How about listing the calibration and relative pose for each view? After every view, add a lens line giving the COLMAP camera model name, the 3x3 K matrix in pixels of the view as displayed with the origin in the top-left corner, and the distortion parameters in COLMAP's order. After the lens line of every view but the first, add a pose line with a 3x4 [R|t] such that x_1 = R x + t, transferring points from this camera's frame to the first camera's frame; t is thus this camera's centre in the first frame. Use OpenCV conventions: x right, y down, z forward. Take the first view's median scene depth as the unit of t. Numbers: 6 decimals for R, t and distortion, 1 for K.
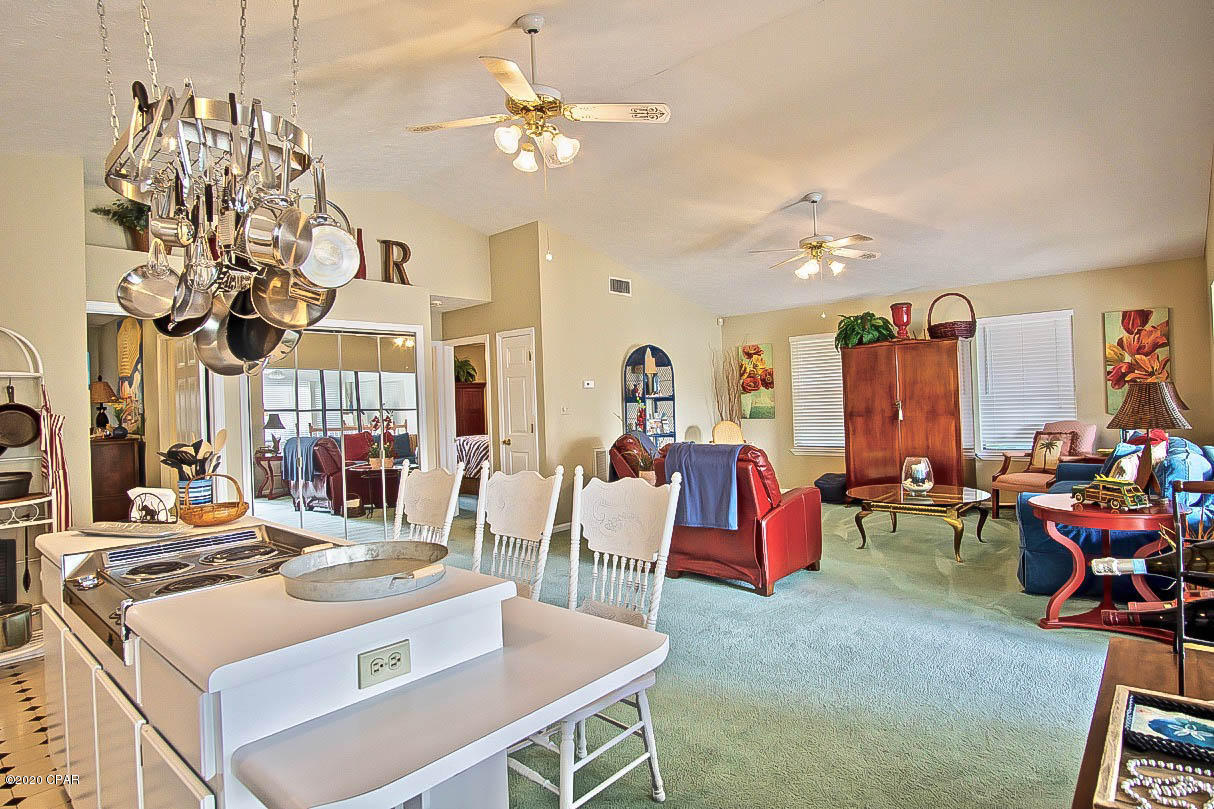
lens RADIAL K [[652.6, 0, 609.3], [0, 652.6, 397.4], [0, 0, 1]] dist [-0.025370, 0.002055]
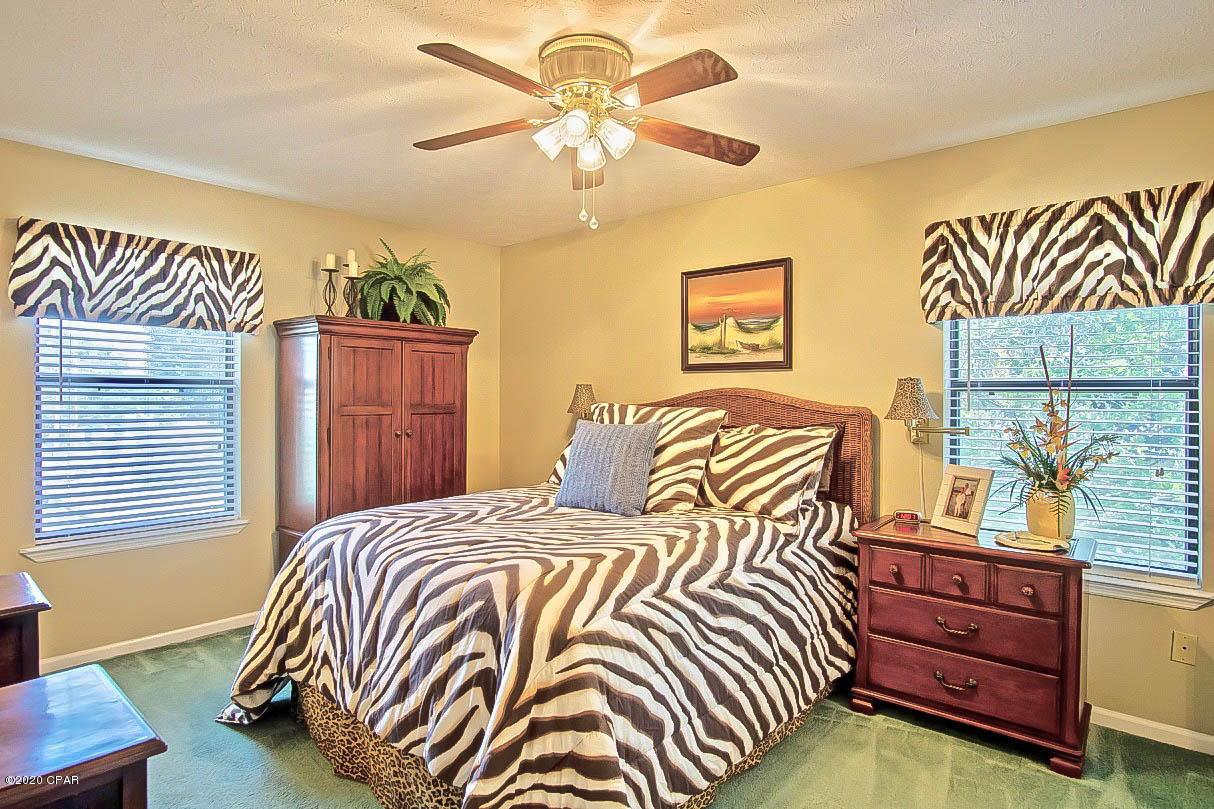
lens RADIAL K [[652.6, 0, 609.3], [0, 652.6, 397.4], [0, 0, 1]] dist [-0.025370, 0.002055]
pose [[0.999157, 0.040788, 0.004653, -0.247708], [-0.040820, 0.999141, 0.007100, 0.017666], [-0.004359, -0.007284, 0.999964, 1.372438]]
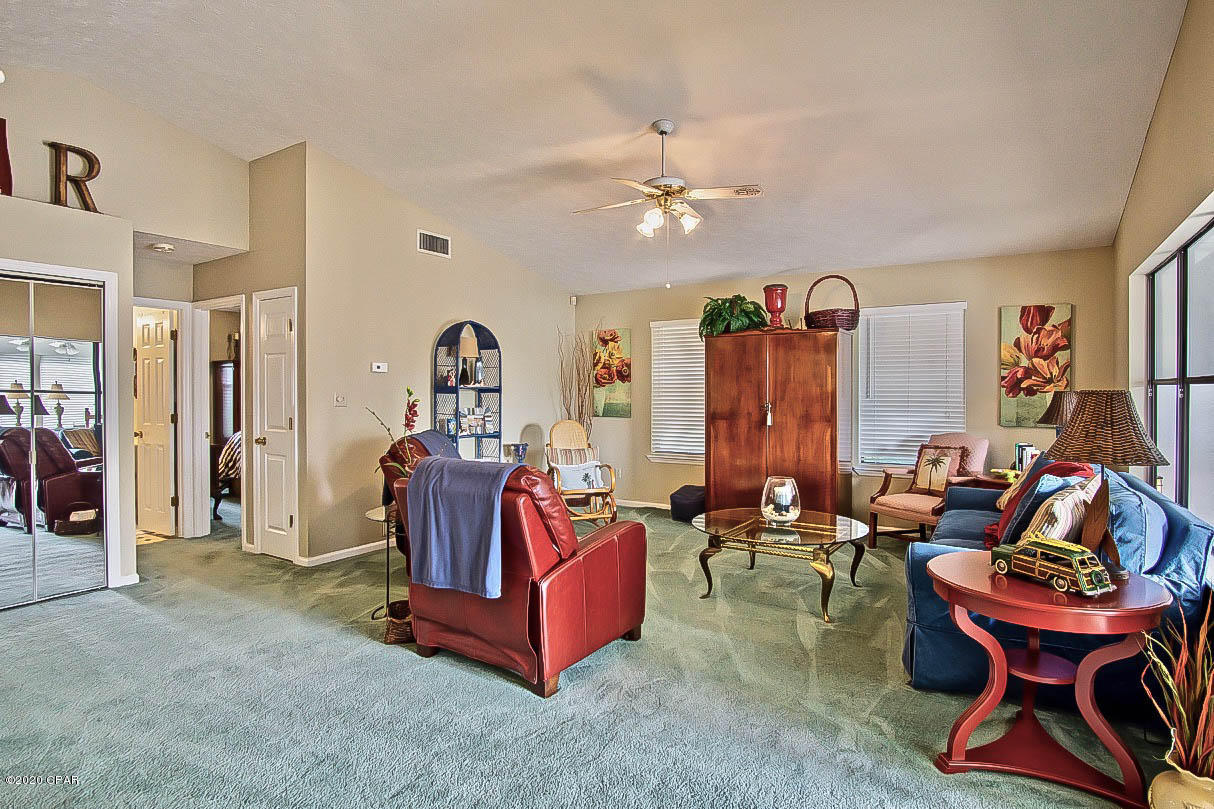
lens RADIAL K [[652.6, 0, 609.3], [0, 652.6, 397.4], [0, 0, 1]] dist [-0.025370, 0.002055]
pose [[0.987418, 0.033758, 0.154488, 0.148975], [-0.035797, 0.999305, 0.010433, -0.003202], [-0.154028, -0.015831, 0.987940, 0.267384]]
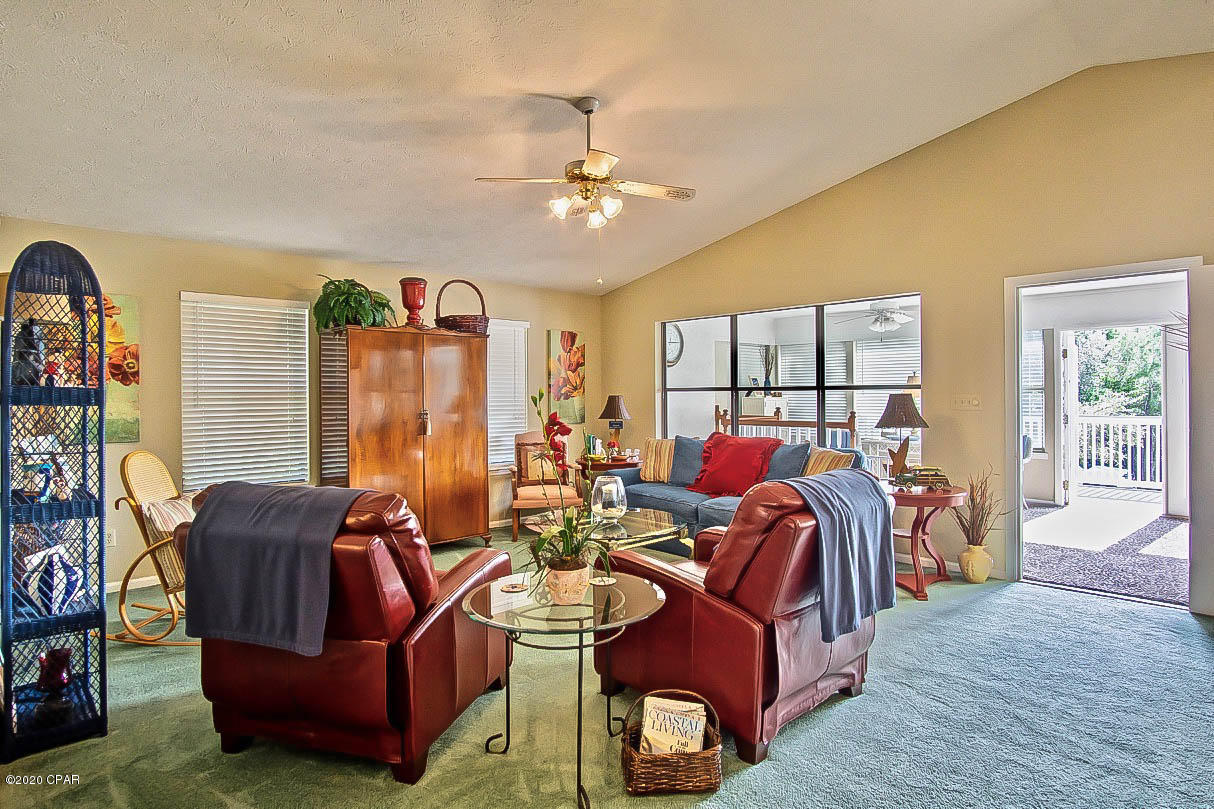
lens RADIAL K [[652.6, 0, 609.3], [0, 652.6, 397.4], [0, 0, 1]] dist [-0.025370, 0.002055]
pose [[0.103105, 0.033254, 0.994114, -0.350701], [-0.003597, 0.999447, -0.033059, 0.020098], [-0.994664, -0.000167, 0.103168, 0.904262]]
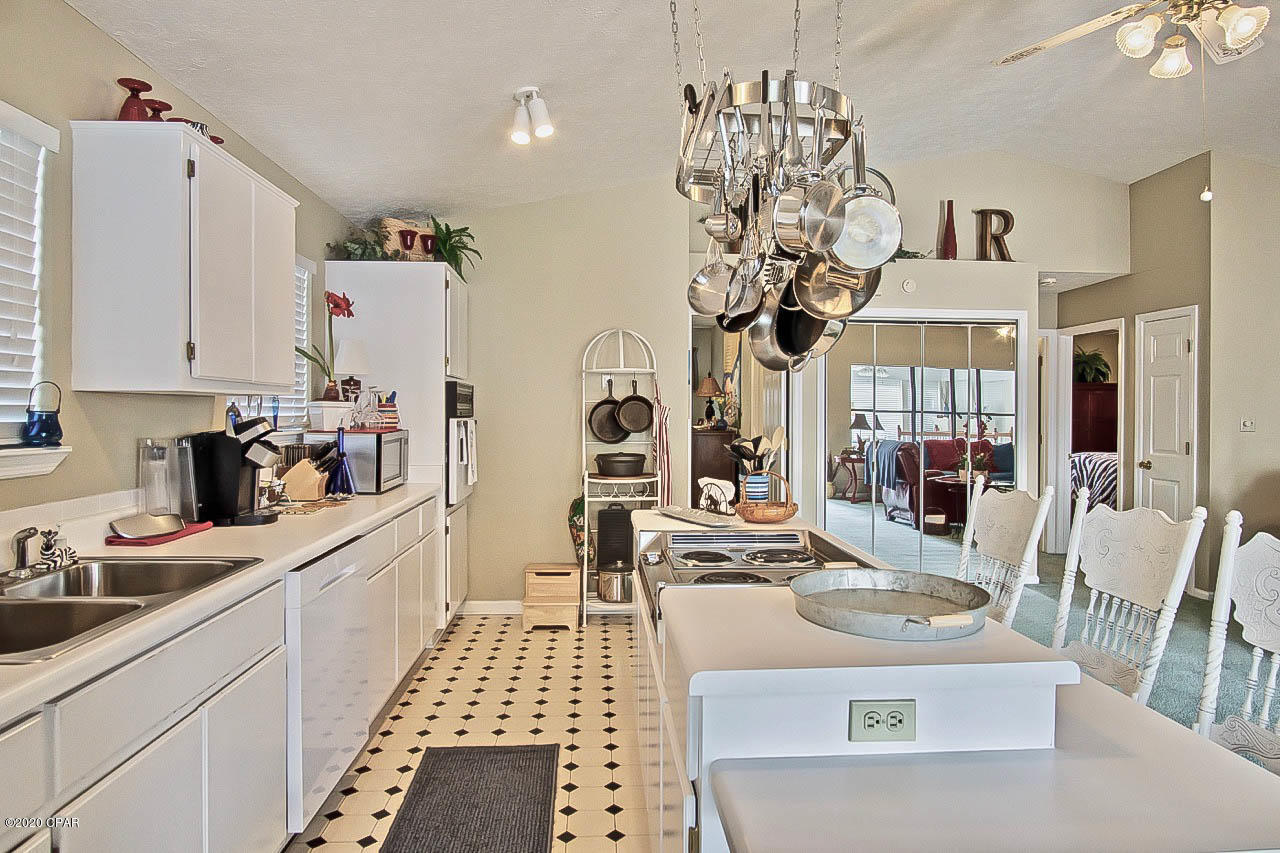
lens RADIAL K [[734.8, 0, 643.5], [0, 734.8, 417.6], [0, 0, 1]] dist [-0.024908, 0.002245]
pose [[0.709341, 0.044034, -0.703489, 0.018150], [-0.025459, 0.998996, 0.036859, 0.000086], [0.704406, -0.008235, 0.709750, 0.032776]]
